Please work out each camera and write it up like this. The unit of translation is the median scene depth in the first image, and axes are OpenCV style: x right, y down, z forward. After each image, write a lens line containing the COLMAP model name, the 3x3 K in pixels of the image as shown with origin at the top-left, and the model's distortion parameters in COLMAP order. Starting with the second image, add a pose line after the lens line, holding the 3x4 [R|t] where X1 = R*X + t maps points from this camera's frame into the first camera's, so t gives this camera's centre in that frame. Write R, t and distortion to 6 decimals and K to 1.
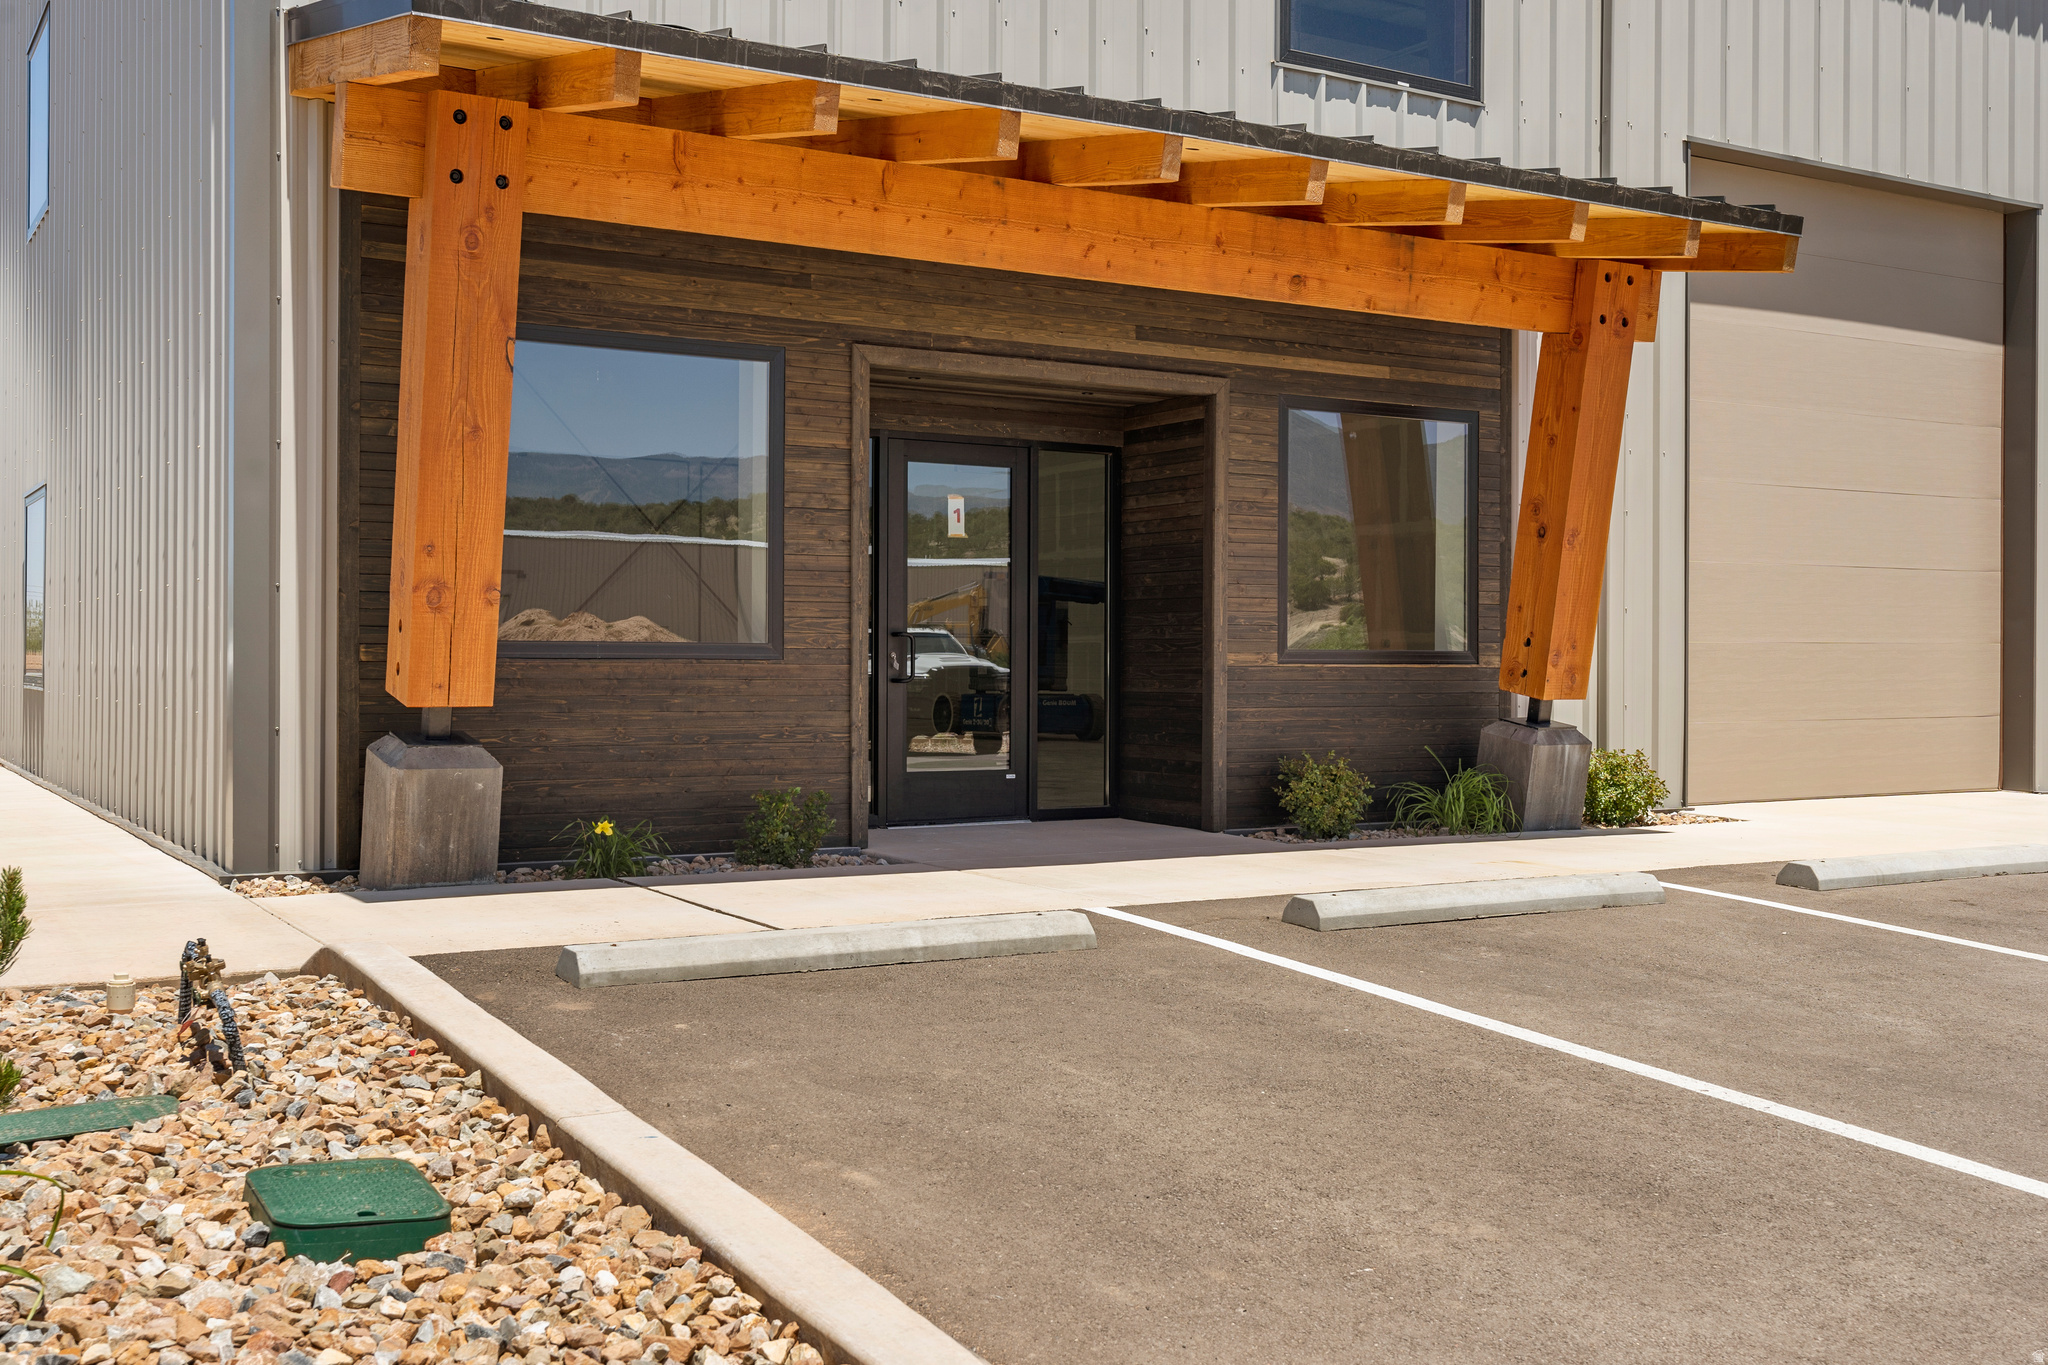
lens RADIAL K [[1891.1, 0, 1025.0], [0, 1891.1, 677.2], [0, 0, 1]] dist [0.007688, 0.000000]
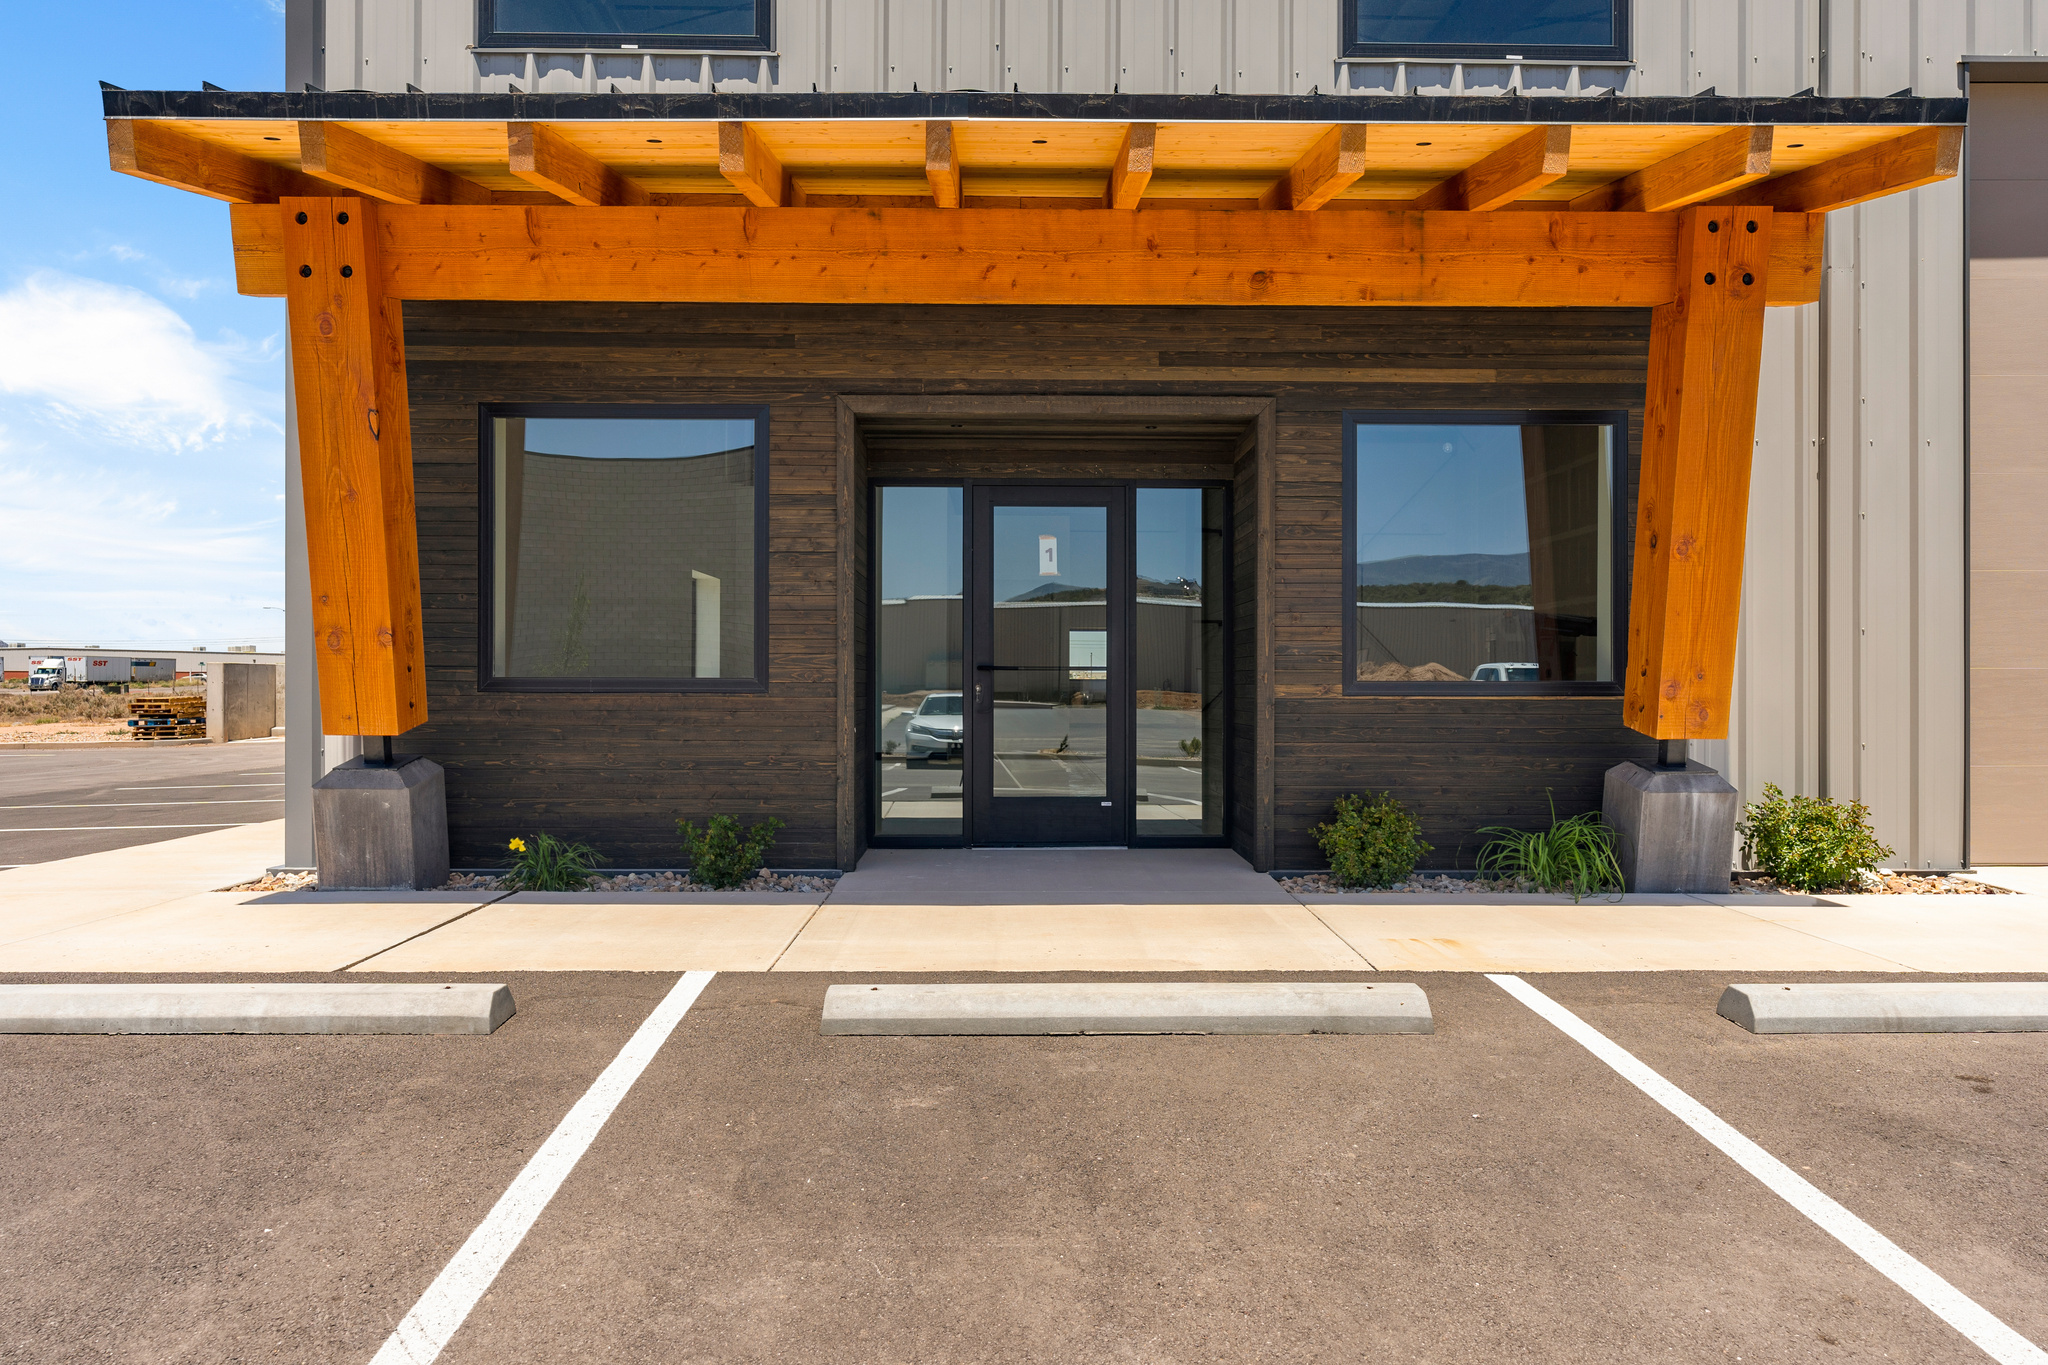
lens RADIAL K [[1339.8, 0, 1086.6], [0, 1339.8, 685.4], [0, 0, 1]] dist [0.000418, 0.003640]
pose [[0.877986, -0.001766, -0.478682, 0.392201], [-0.002334, 0.999966, -0.007971, -0.007769], [0.478680, 0.008115, 0.877952, 0.407985]]
